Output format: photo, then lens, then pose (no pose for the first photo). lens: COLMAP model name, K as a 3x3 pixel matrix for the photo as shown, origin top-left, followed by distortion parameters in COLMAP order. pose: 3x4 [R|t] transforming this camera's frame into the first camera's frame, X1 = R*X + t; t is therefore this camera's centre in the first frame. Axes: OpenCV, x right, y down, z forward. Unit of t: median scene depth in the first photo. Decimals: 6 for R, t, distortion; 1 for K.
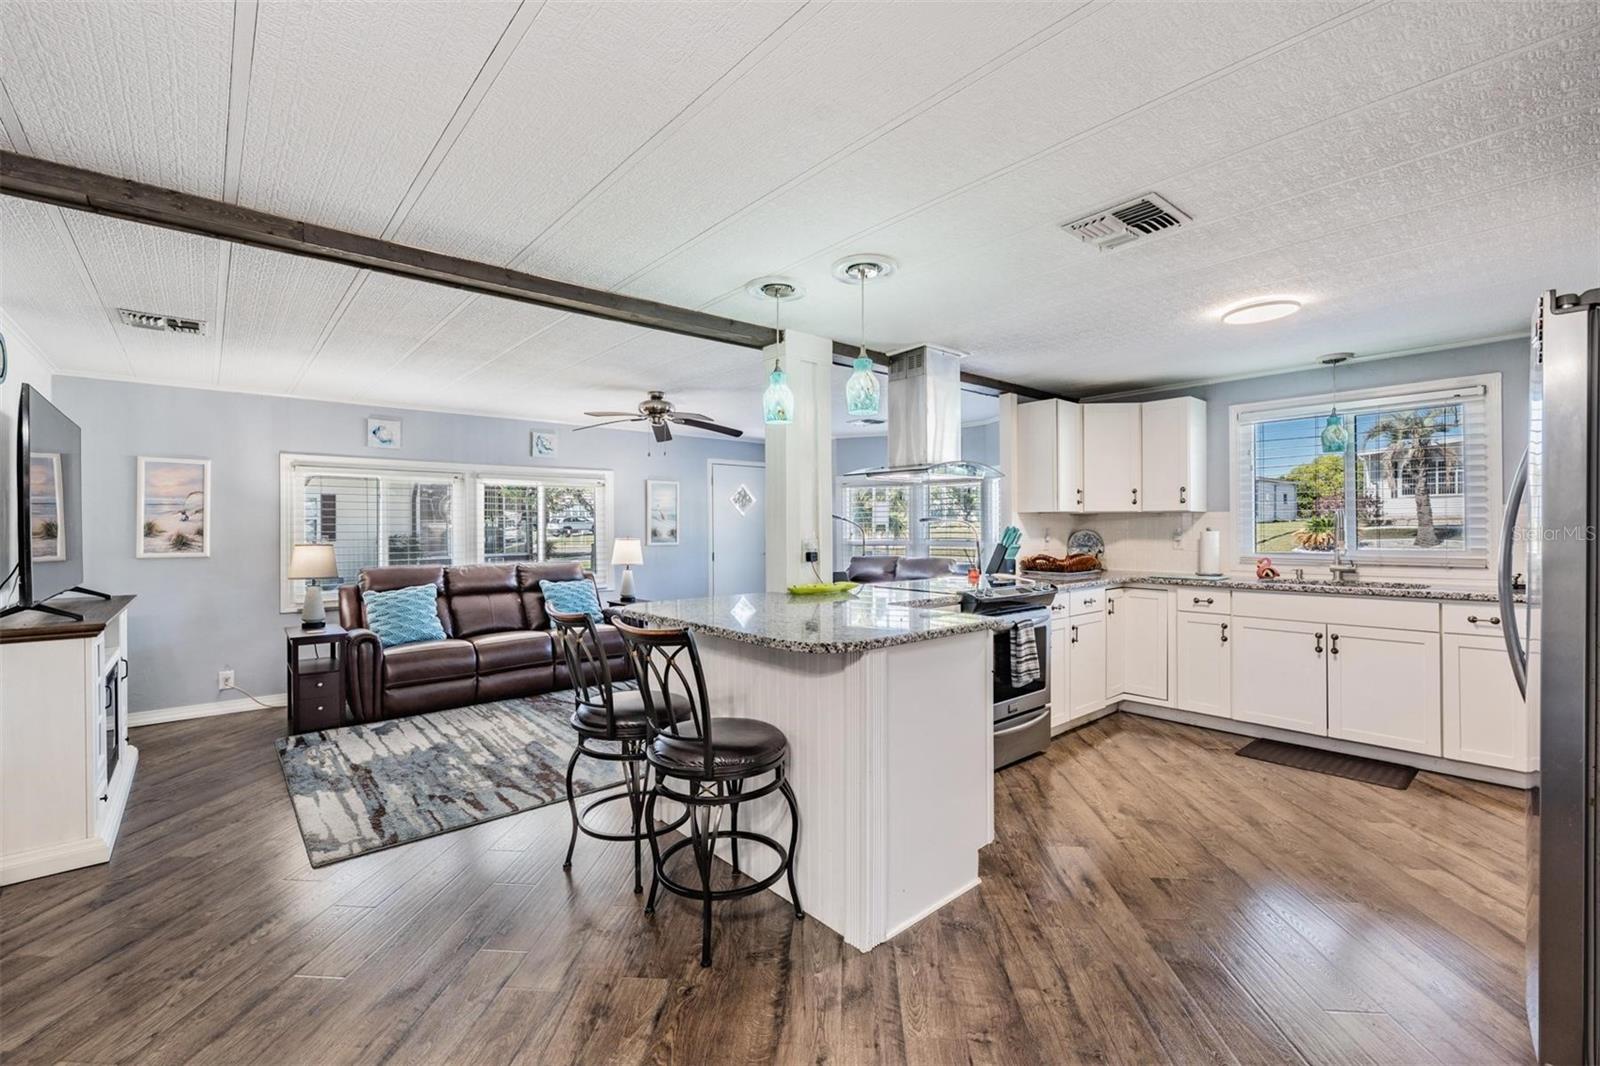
lens RADIAL K [[687.2, 0, 793.2], [0, 687.2, 526.0], [0, 0, 1]] dist [0.000170, 0.000199]
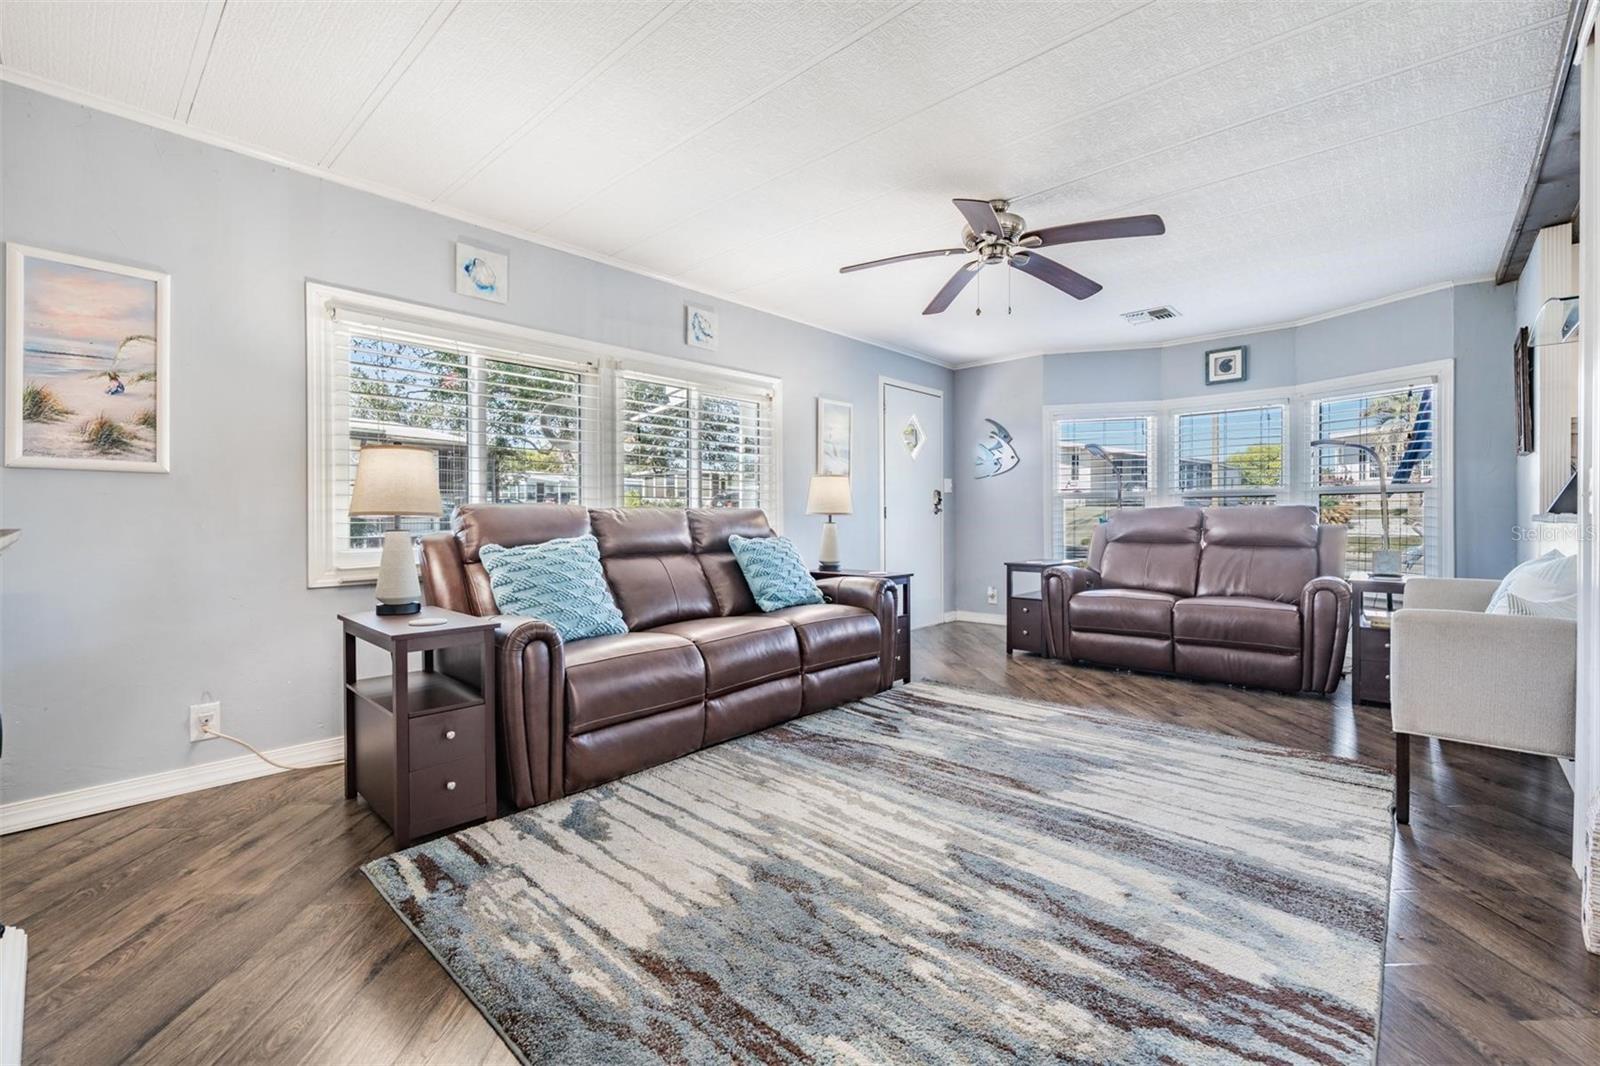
lens RADIAL K [[687.2, 0, 787.0], [0, 687.2, 519.2], [0, 0, 1]] dist [0.000170, 0.000199]
pose [[0.994038, 0.002662, 0.108998, -0.513020], [-0.003475, 0.999968, 0.007271, 0.080488], [-0.108975, -0.007606, 0.994015, 0.513302]]
